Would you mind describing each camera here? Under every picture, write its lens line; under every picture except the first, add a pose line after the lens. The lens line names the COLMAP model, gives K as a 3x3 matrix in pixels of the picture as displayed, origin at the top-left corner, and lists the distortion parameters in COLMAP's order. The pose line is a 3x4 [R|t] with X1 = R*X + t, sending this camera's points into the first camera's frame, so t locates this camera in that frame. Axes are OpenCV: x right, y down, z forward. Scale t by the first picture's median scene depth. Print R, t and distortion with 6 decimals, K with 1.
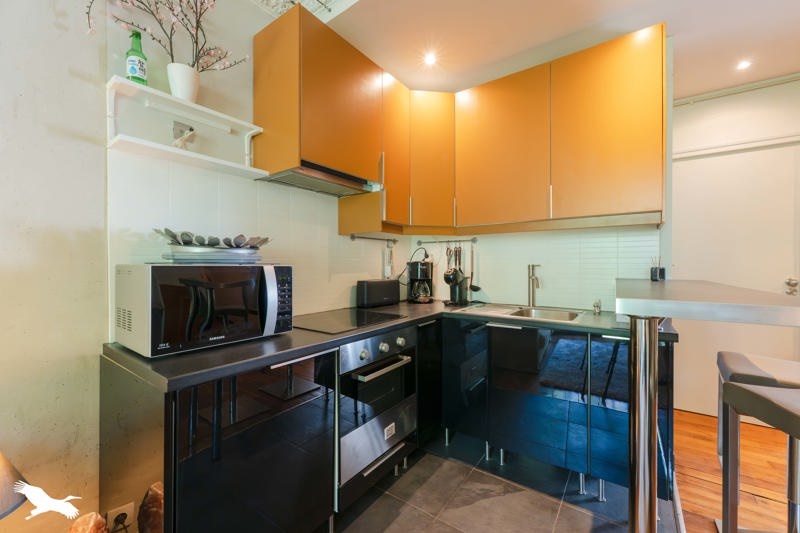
lens RADIAL K [[329.8, 0, 400.0], [0, 329.8, 266.5], [0, 0, 1]] dist [-0.000043, -0.000017]
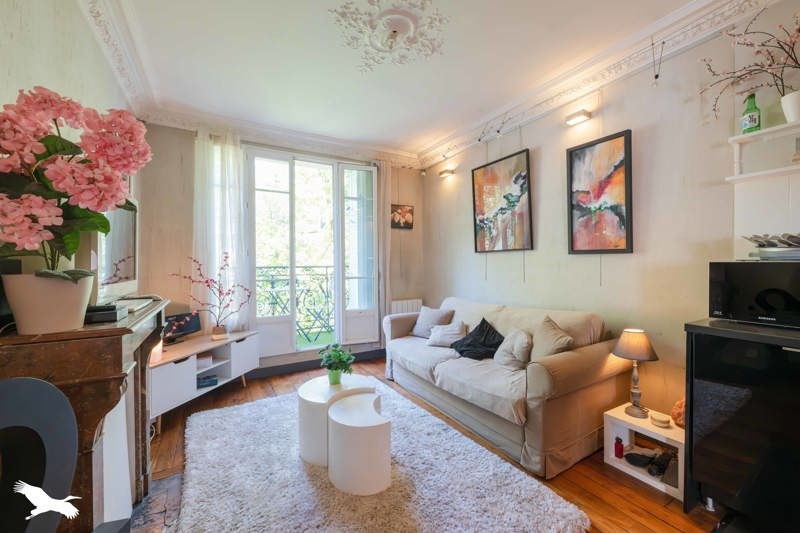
lens RADIAL K [[329.8, 0, 400.0], [0, 329.8, 266.5], [0, 0, 1]] dist [-0.000043, -0.000017]
pose [[-0.378177, 0.013849, -0.925630, 3.364827], [-0.001093, 0.999881, 0.015406, -0.012115], [0.925733, 0.006838, -0.378117, 0.464821]]
